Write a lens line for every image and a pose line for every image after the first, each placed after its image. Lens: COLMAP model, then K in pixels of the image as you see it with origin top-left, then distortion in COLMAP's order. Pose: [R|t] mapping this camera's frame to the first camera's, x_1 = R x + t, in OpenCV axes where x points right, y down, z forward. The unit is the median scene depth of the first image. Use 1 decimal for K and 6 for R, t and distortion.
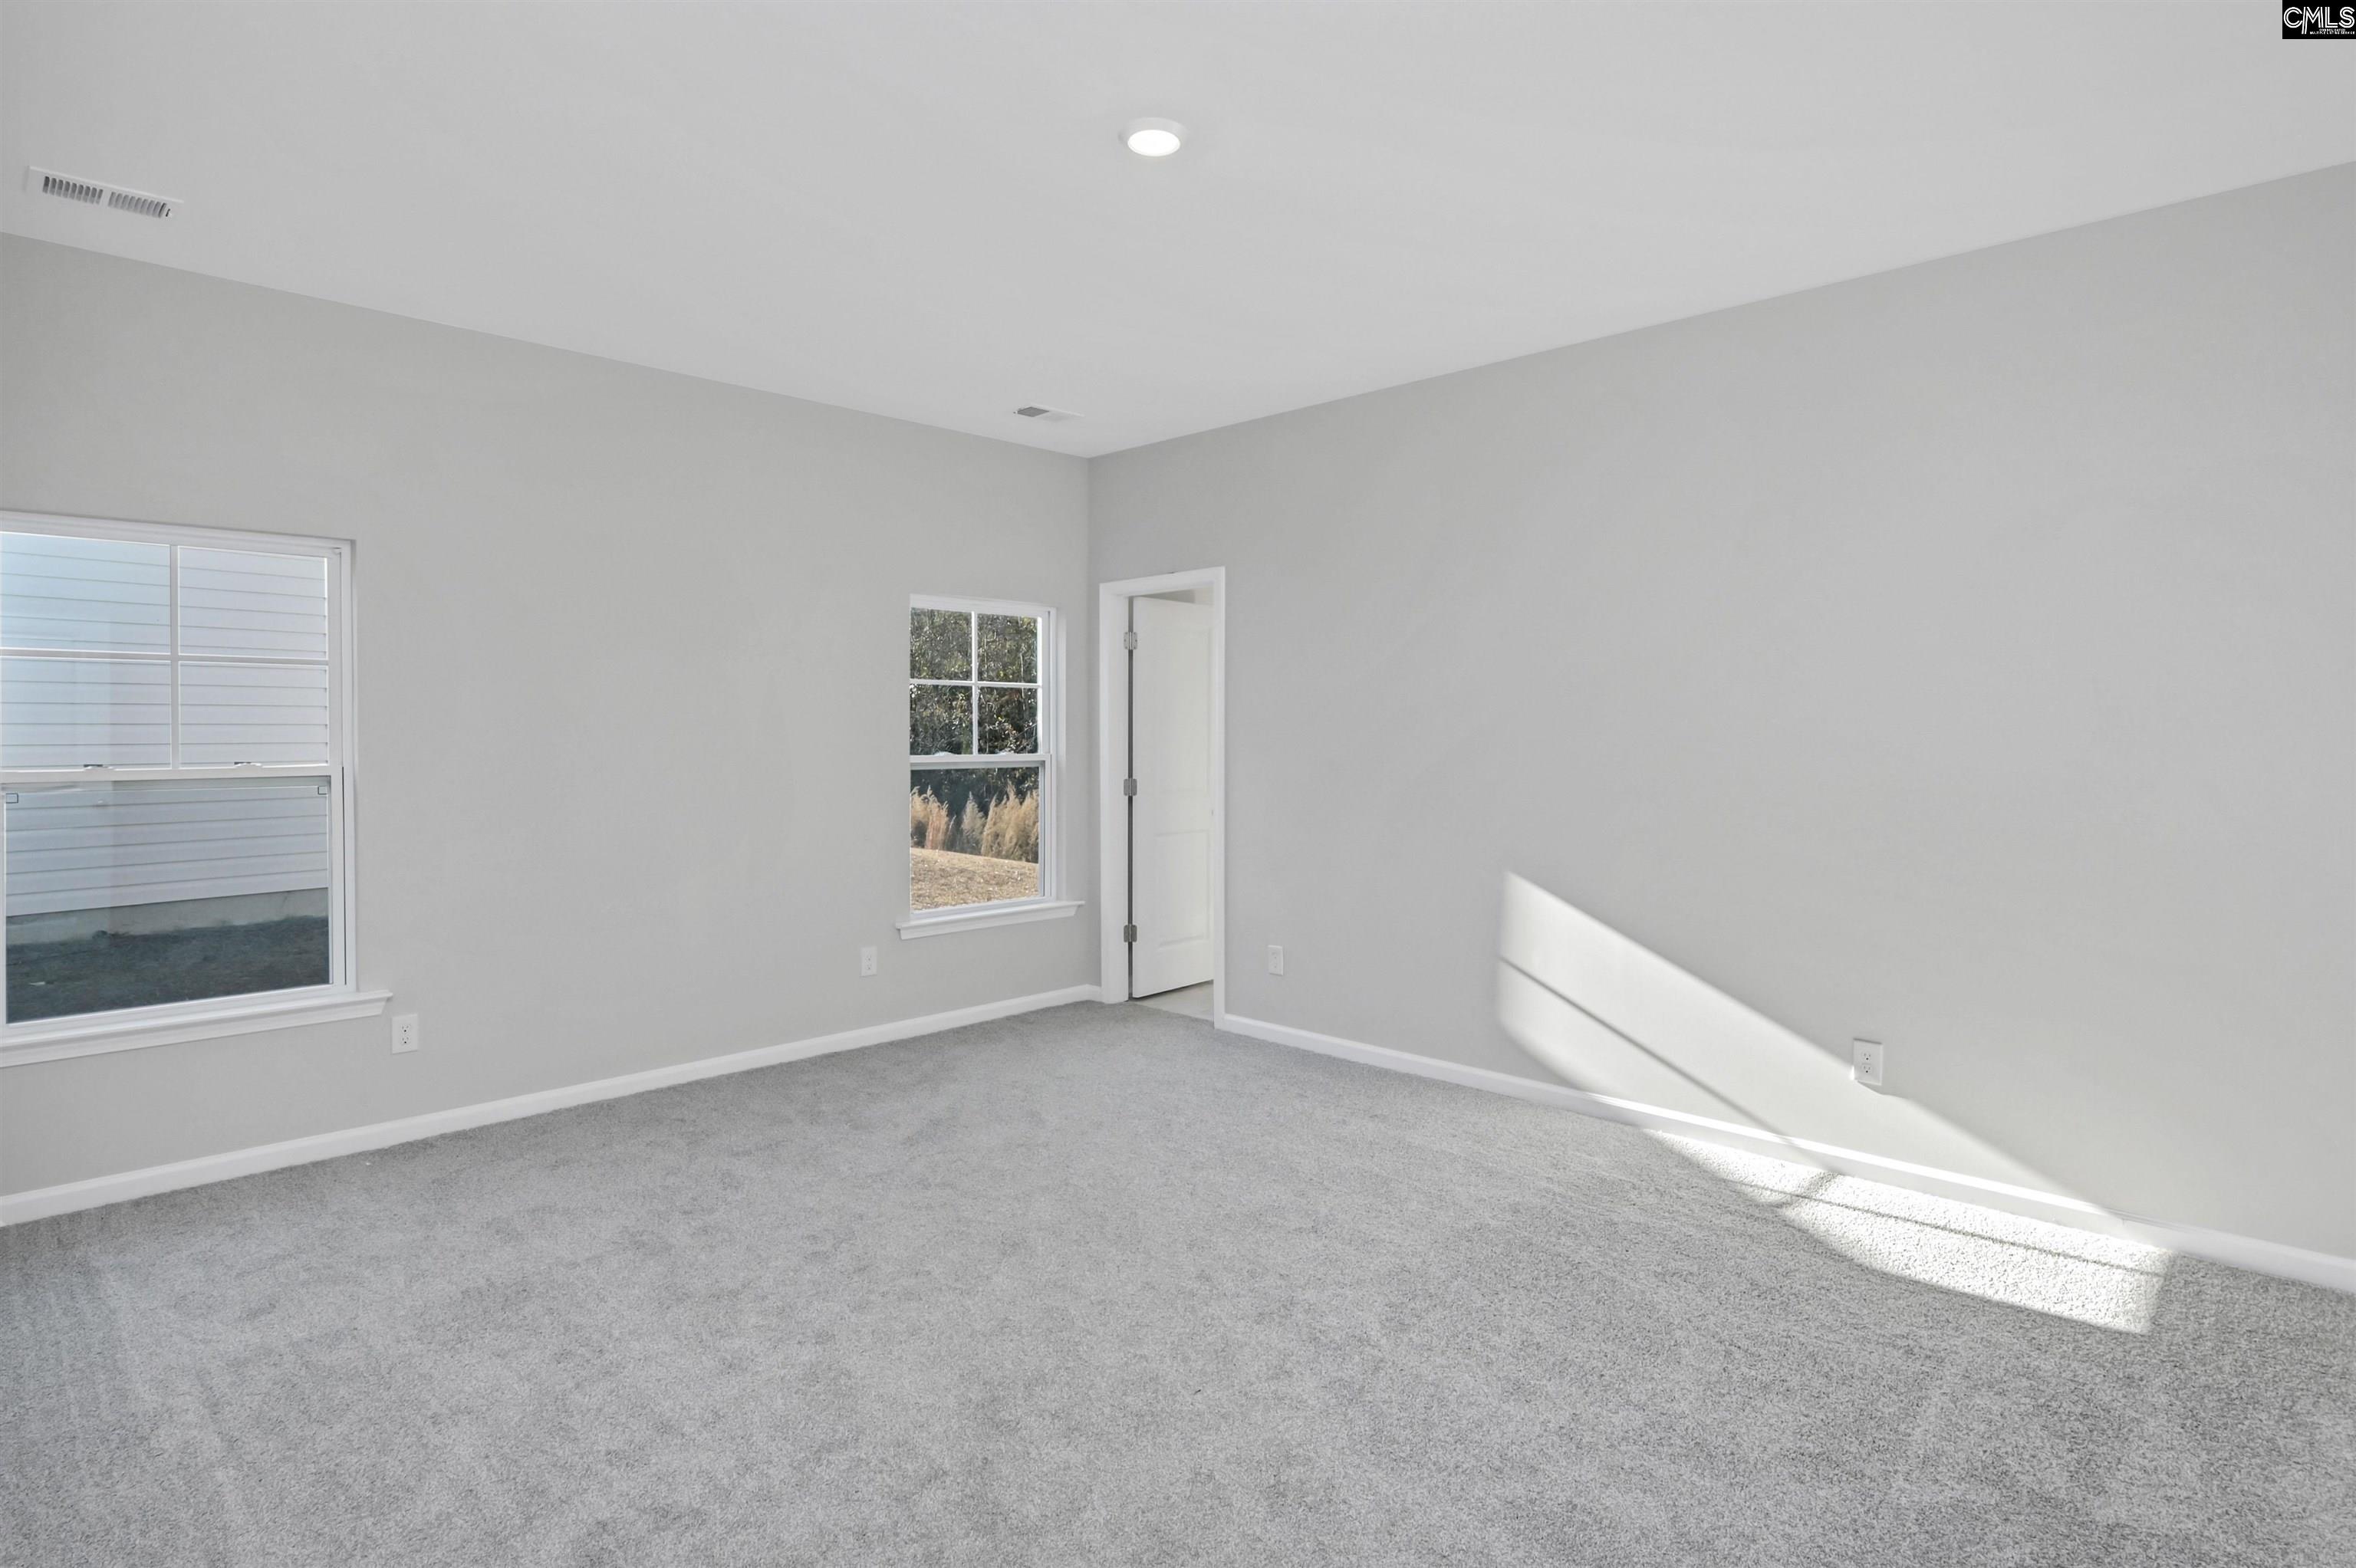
lens RADIAL K [[1237.3, 0, 1188.3], [0, 1237.3, 739.4], [0, 0, 1]] dist [0.010802, -0.007794]
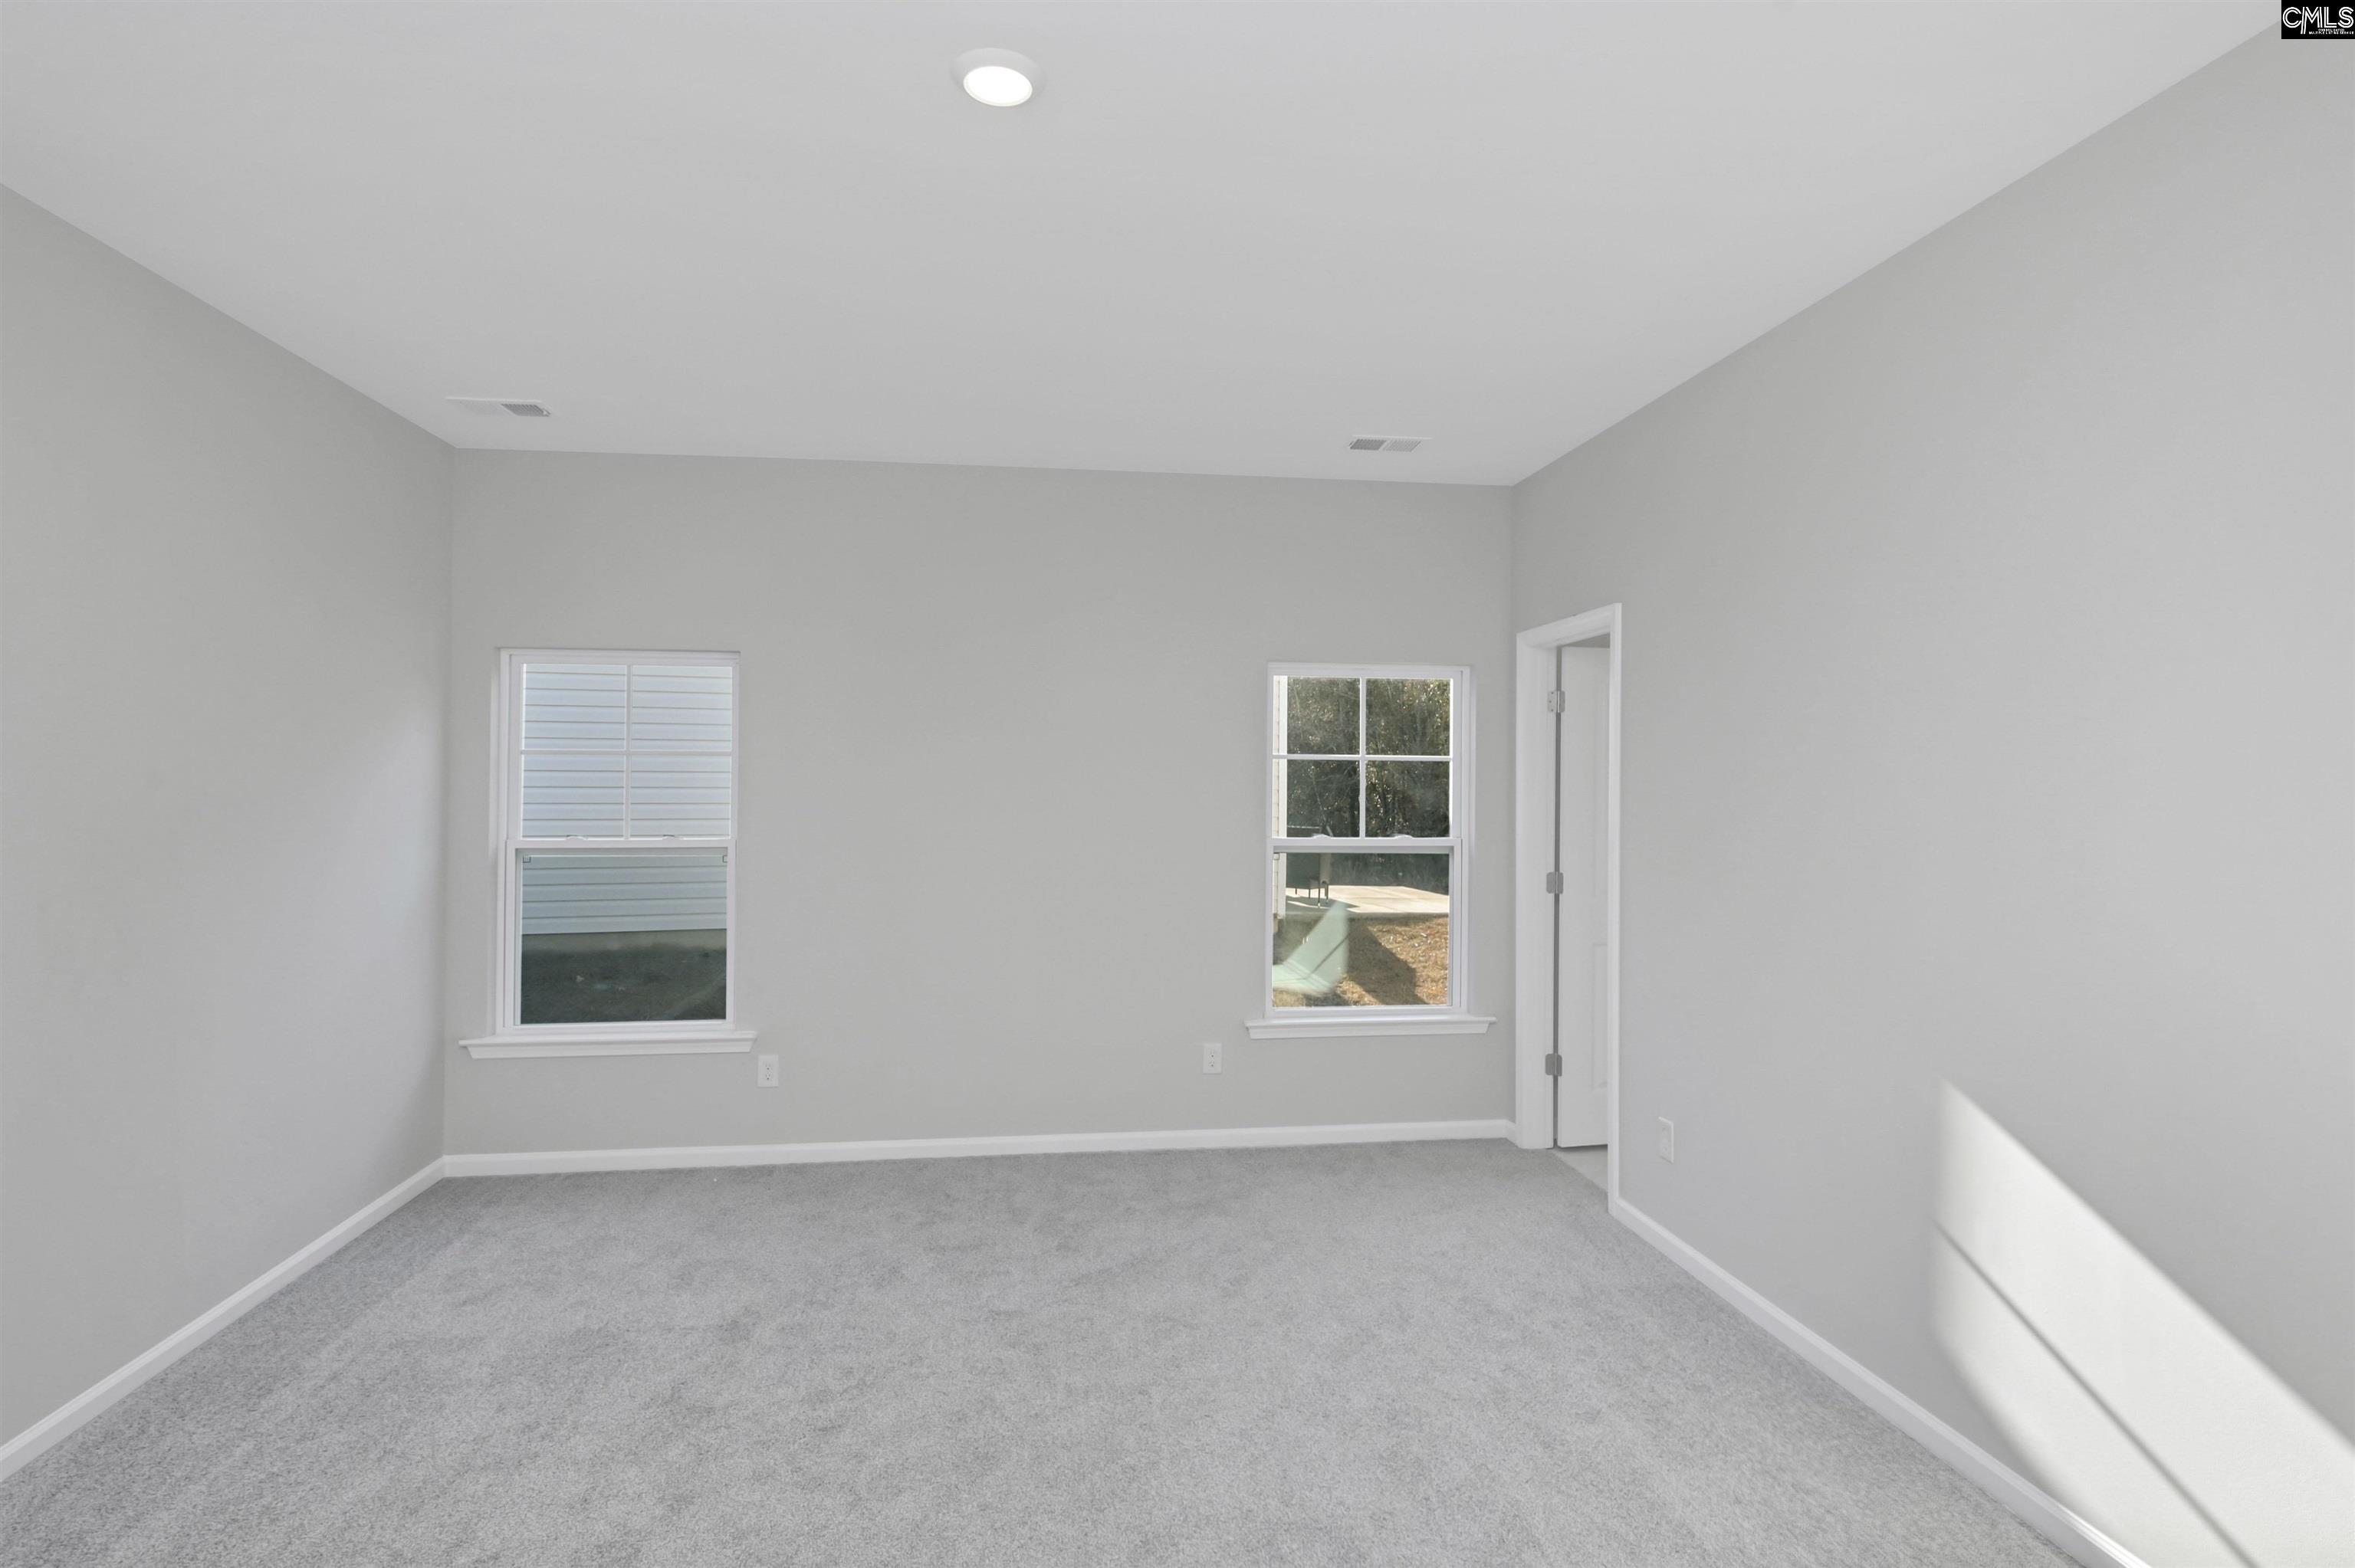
lens RADIAL K [[1187.5, 0, 1229.4], [0, 1187.5, 758.5], [0, 0, 1]] dist [-0.000490, -0.000729]
pose [[0.785440, -0.005925, -0.618910, 0.339541], [-0.009002, 0.999739, -0.020996, -0.031143], [0.618872, 0.022063, 0.785182, 0.328355]]
